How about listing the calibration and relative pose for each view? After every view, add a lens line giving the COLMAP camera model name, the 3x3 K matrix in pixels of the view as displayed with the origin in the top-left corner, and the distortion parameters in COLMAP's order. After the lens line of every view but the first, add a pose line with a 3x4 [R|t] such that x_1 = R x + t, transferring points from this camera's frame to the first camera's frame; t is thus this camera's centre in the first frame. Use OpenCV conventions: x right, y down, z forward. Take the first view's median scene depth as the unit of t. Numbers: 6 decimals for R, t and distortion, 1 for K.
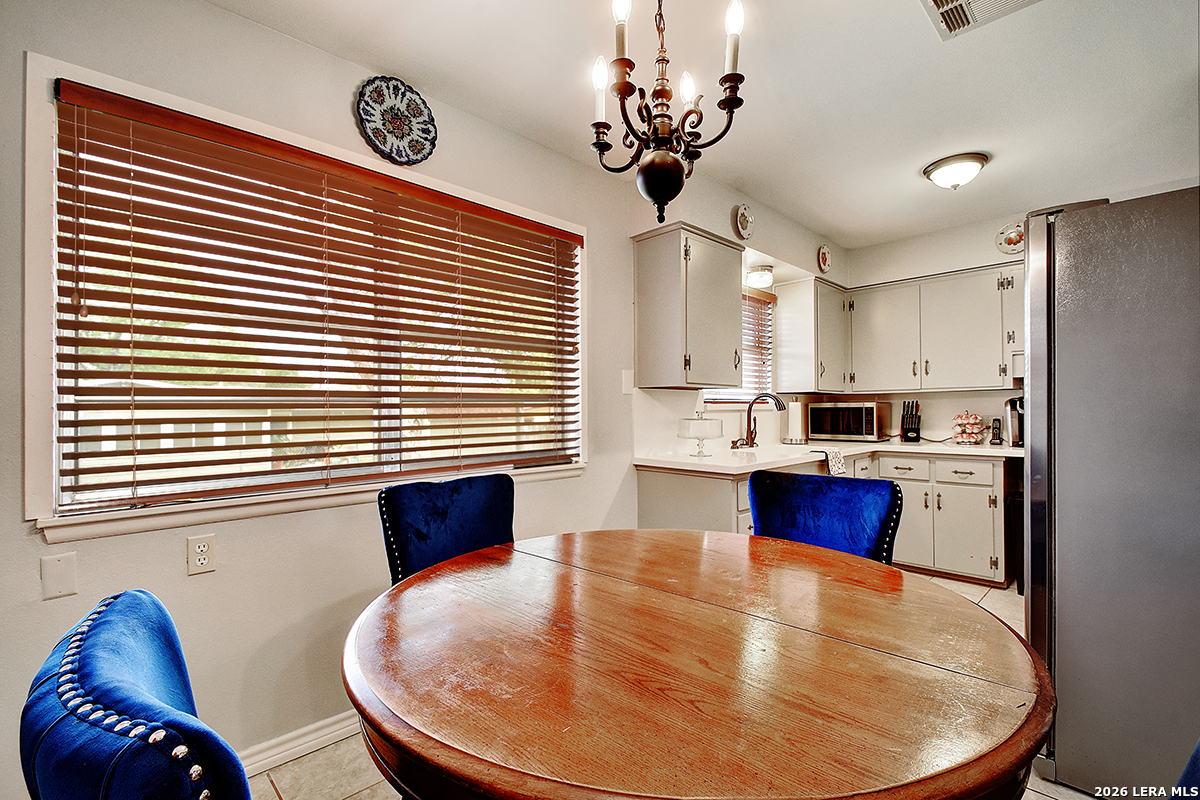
lens RADIAL K [[531.2, 0, 600.0], [0, 531.2, 400.0], [0, 0, 1]] dist [0.022134, 0.000070]
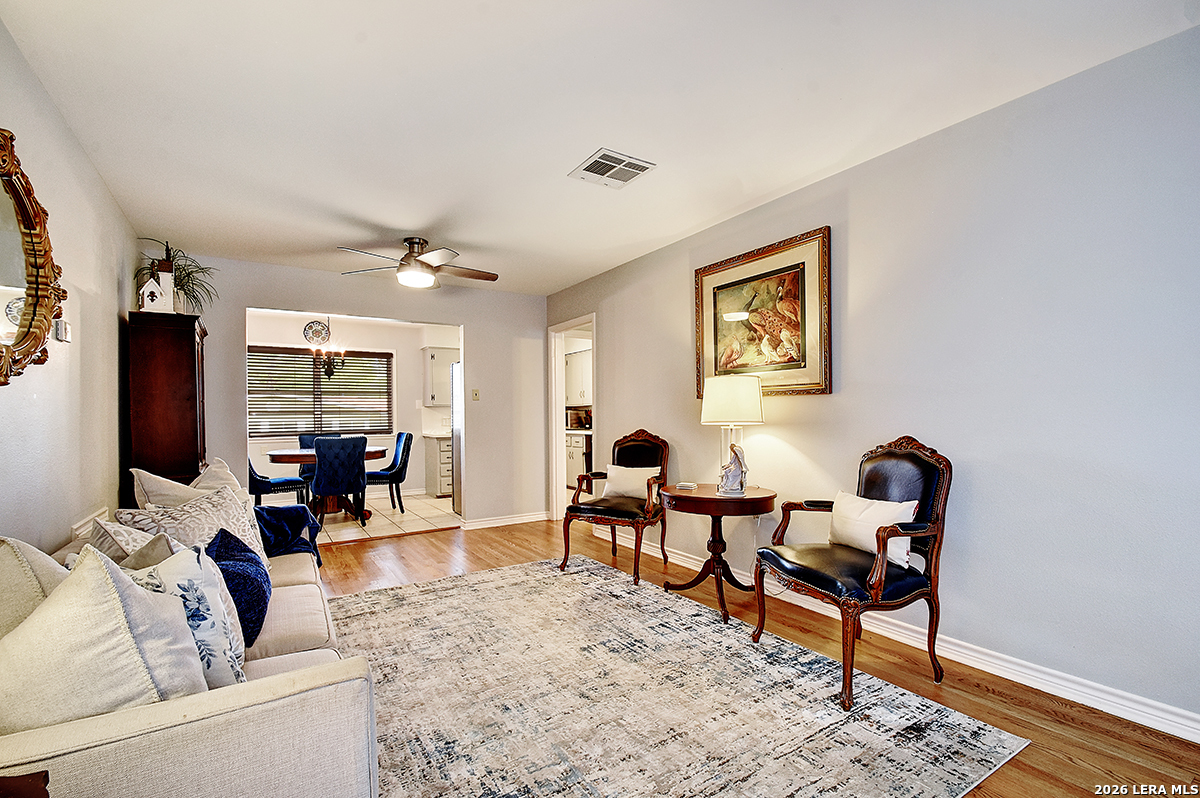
lens RADIAL K [[531.2, 0, 600.0], [0, 531.2, 399.0], [0, 0, 1]] dist [0.022134, 0.000070]
pose [[0.980917, -0.015080, -0.193843, 1.246751], [0.012490, 0.999816, -0.014579, -0.010555], [0.194028, 0.011880, 0.980924, -1.217366]]
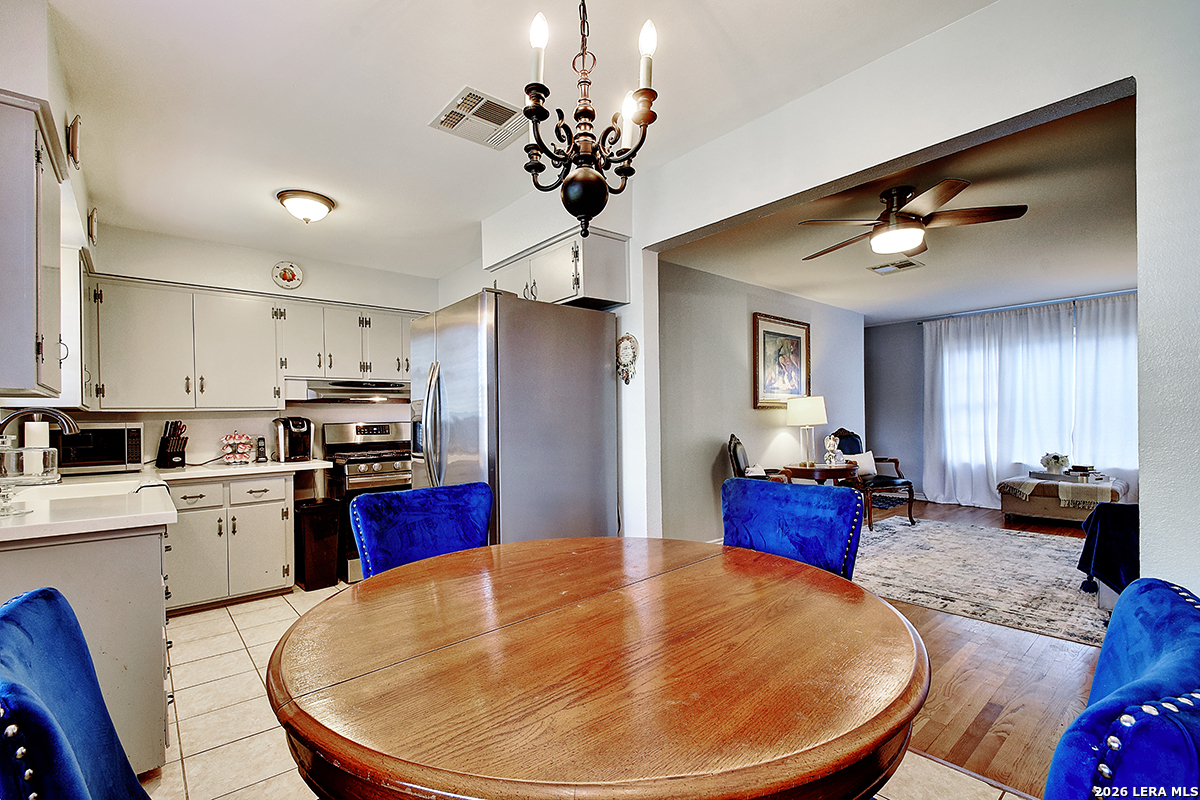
lens RADIAL K [[531.4, 0, 600.0], [0, 531.4, 400.0], [0, 0, 1]] dist [-0.026469, 0.000012]
pose [[0.054867, 0.042430, 0.997592, -0.294600], [0.006975, 0.999056, -0.042876, 0.010550], [-0.998469, 0.009311, 0.054520, 0.310872]]
